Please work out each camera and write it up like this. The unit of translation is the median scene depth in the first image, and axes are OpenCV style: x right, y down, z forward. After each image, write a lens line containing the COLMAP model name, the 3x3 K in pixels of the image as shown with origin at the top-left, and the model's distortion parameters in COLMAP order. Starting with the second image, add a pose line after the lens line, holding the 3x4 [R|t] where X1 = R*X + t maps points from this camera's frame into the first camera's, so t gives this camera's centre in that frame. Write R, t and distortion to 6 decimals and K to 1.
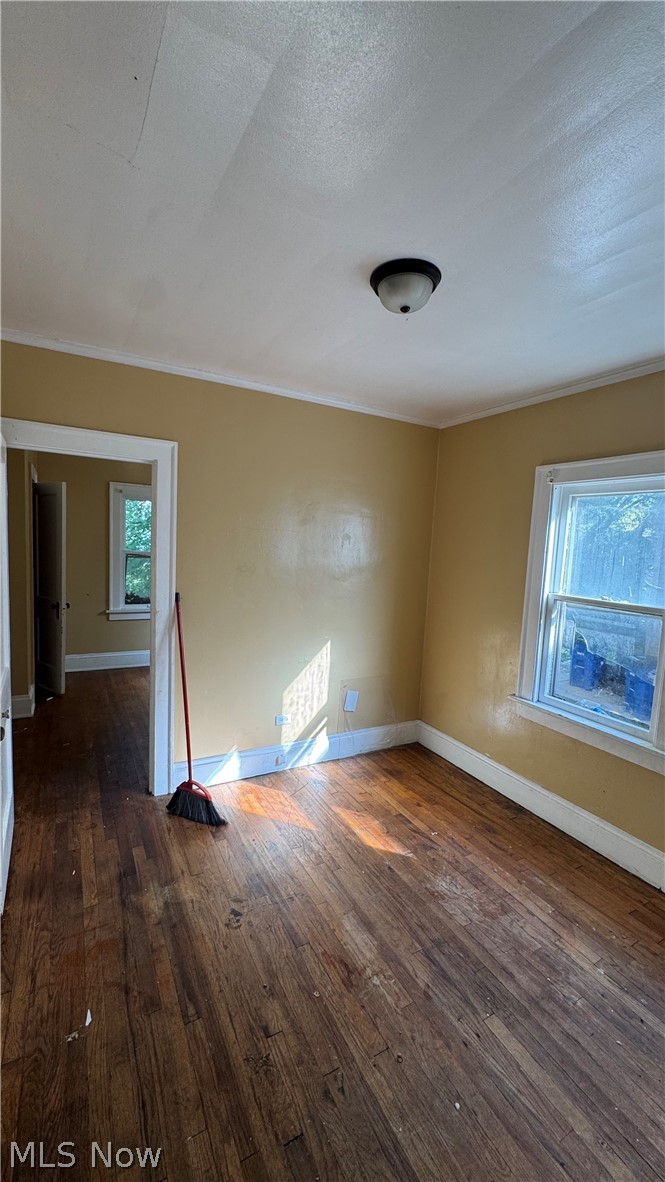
lens RADIAL K [[464.4, 0, 334.2], [0, 464.4, 591.8], [0, 0, 1]] dist [-0.020989, 0.000151]
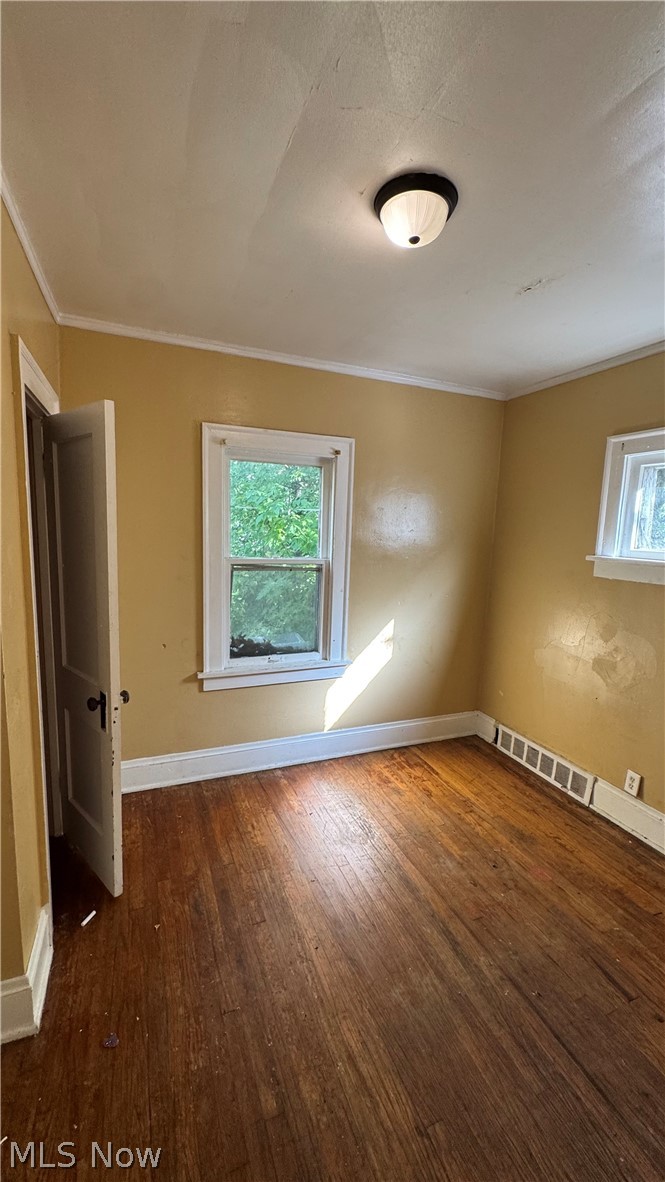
lens RADIAL K [[461.2, 0, 313.0], [0, 461.2, 585.6], [0, 0, 1]] dist [0.000838, -0.000020]
pose [[0.988086, -0.011118, -0.153501, -0.104797], [0.013733, 0.999778, 0.015986, -0.024001], [0.153289, -0.017904, 0.988019, 0.187350]]
